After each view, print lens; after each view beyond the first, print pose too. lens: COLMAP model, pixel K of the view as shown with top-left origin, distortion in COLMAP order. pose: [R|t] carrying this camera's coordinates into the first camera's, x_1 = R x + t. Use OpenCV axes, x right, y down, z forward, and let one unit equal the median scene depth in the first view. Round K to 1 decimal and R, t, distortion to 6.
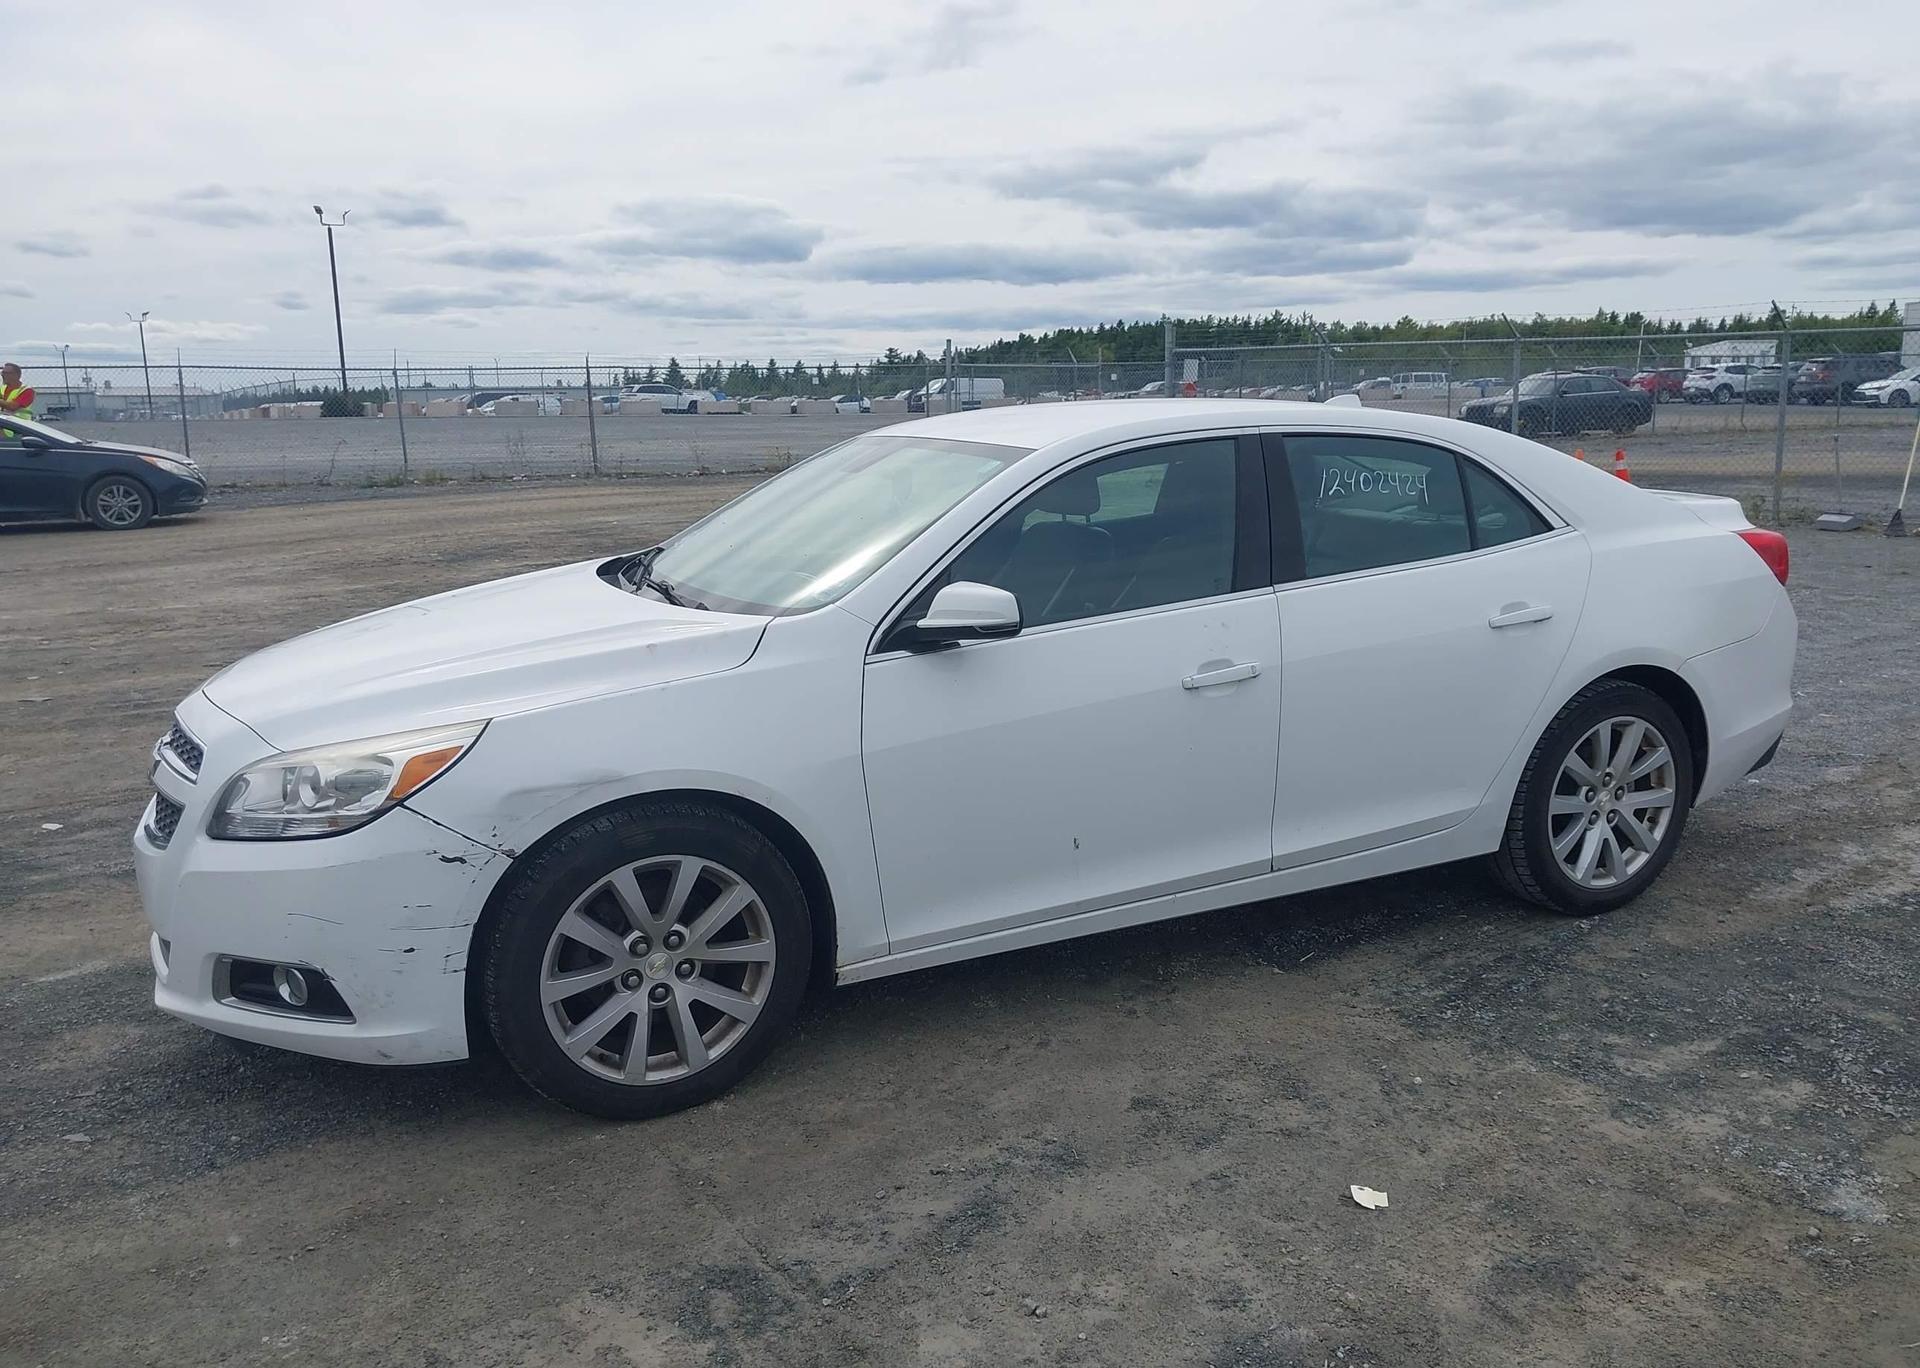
lens RADIAL K [[1515.4, 0, 945.5], [0, 1515.4, 697.5], [0, 0, 1]] dist [0.023504, -0.031691]
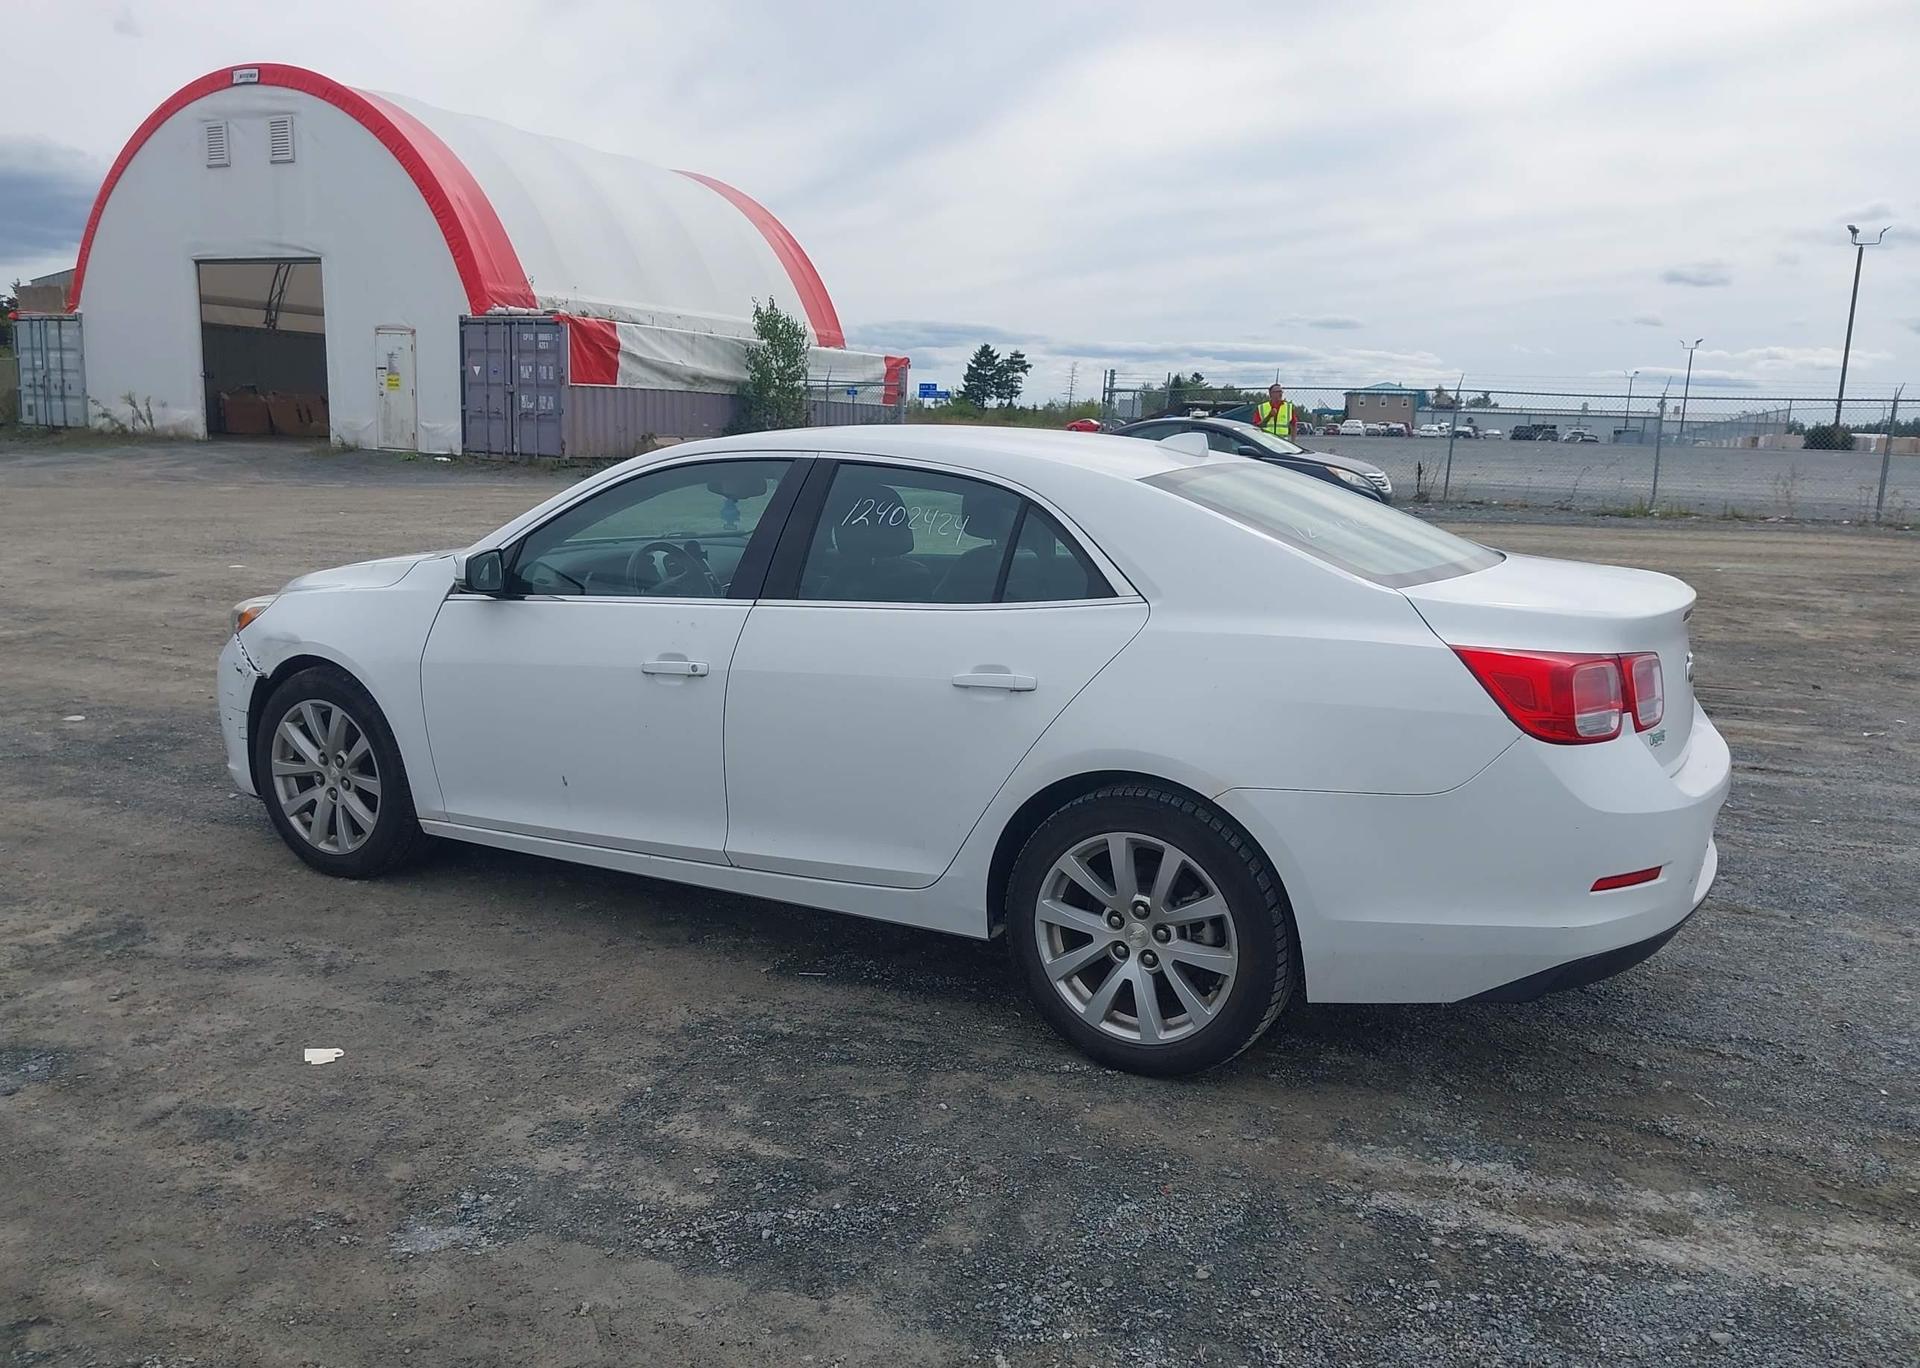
lens RADIAL K [[1515.4, 0, 939.9], [0, 1515.4, 684.3], [0, 0, 1]] dist [0.023504, -0.031691]
pose [[0.574639, 0.172478, -0.800026, 1.304026], [-0.192665, 0.978576, 0.072585, -0.133249], [0.795406, 0.112427, 0.595558, 0.546025]]
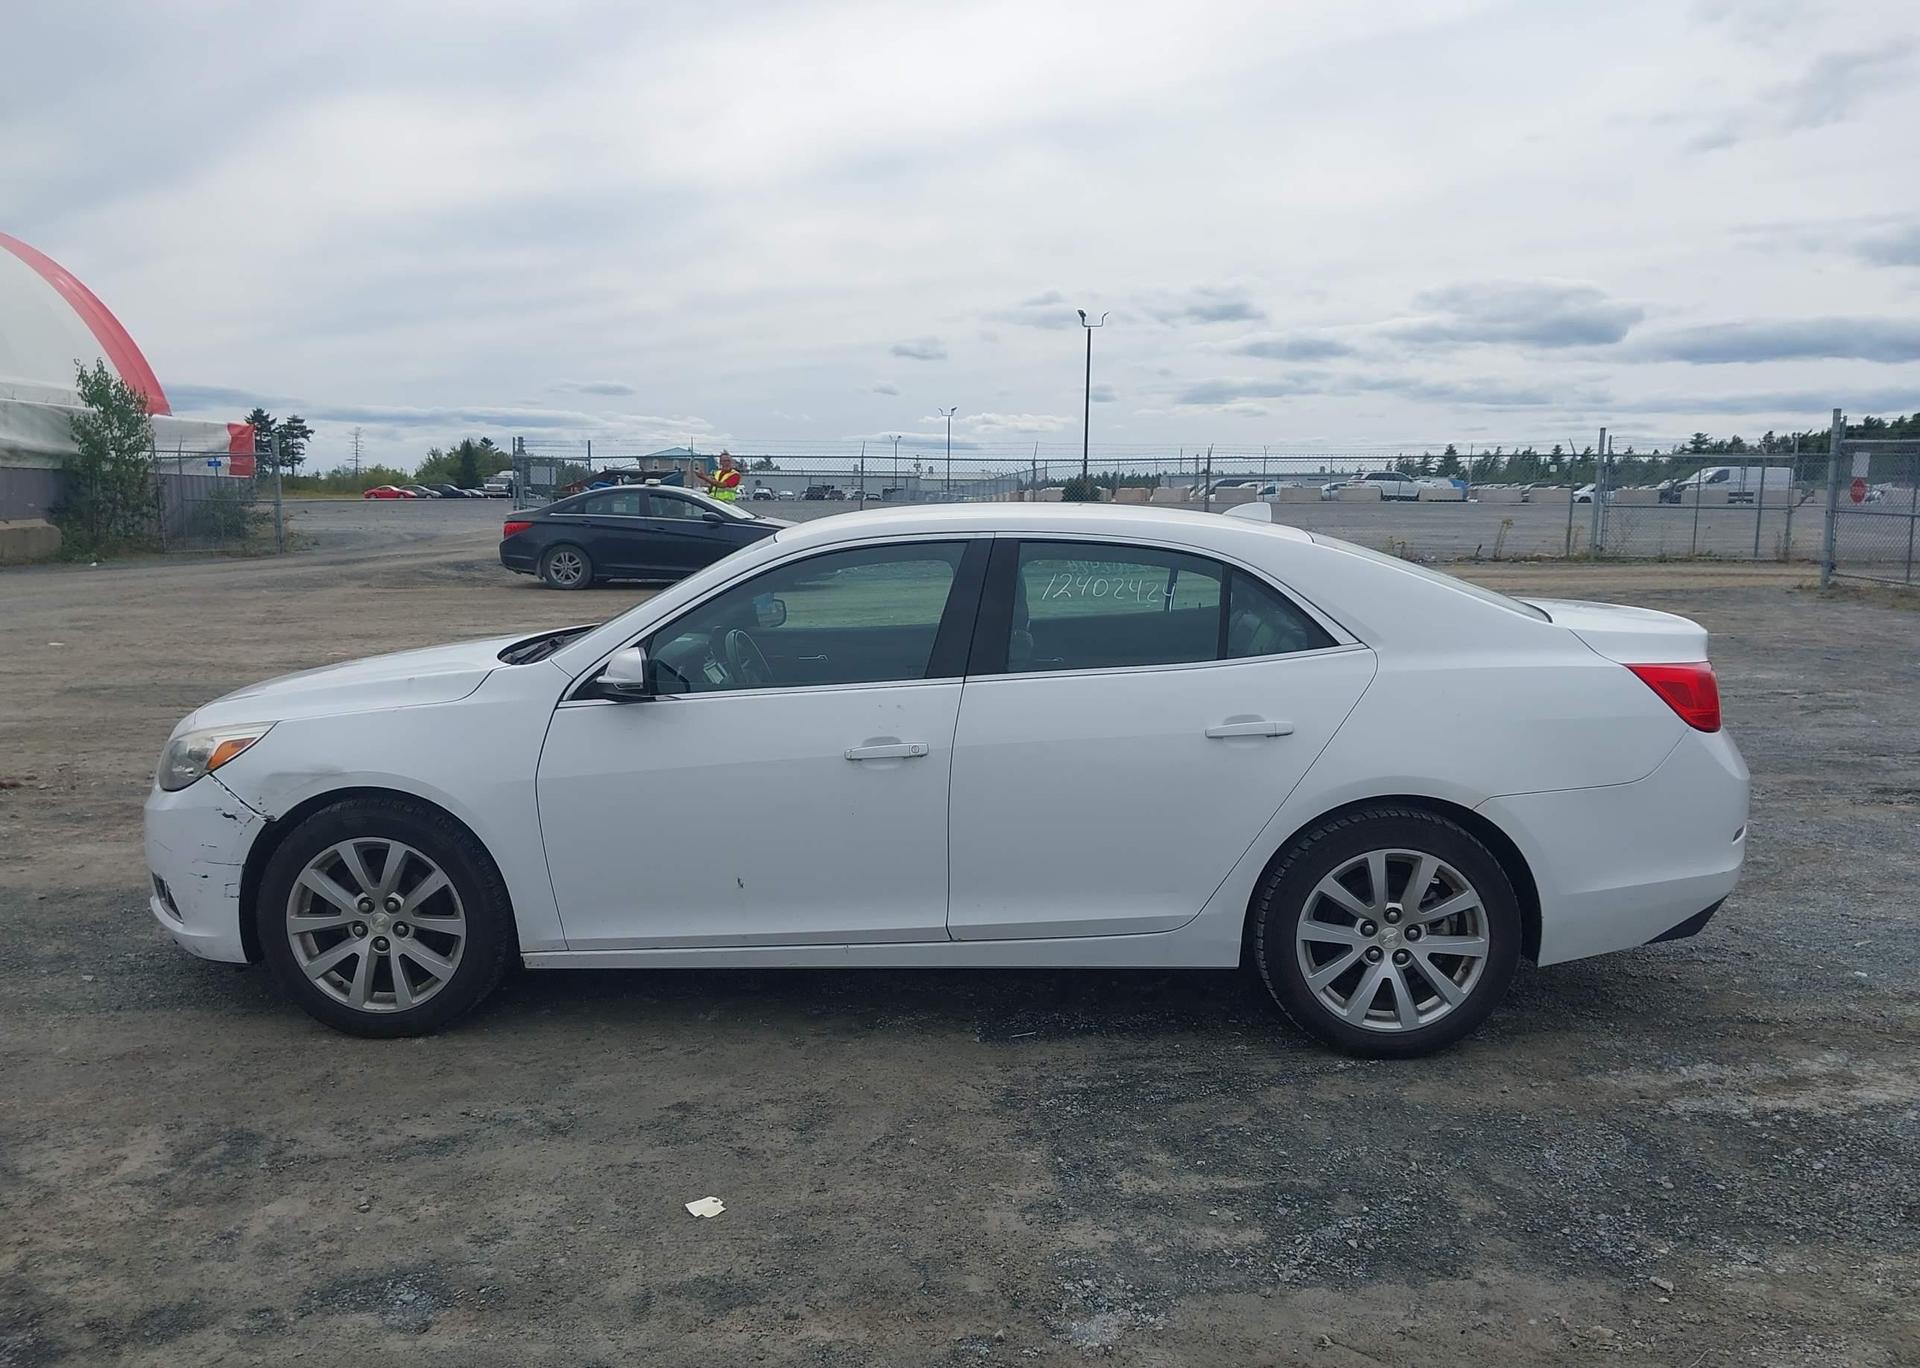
lens RADIAL K [[1515.4, 0, 946.3], [0, 1515.4, 688.6], [0, 0, 1]] dist [0.023504, -0.031691]
pose [[0.879497, 0.078216, -0.469432, 0.810728], [-0.106572, 0.993720, -0.034094, -0.030294], [0.463818, 0.080014, 0.882310, 0.047967]]
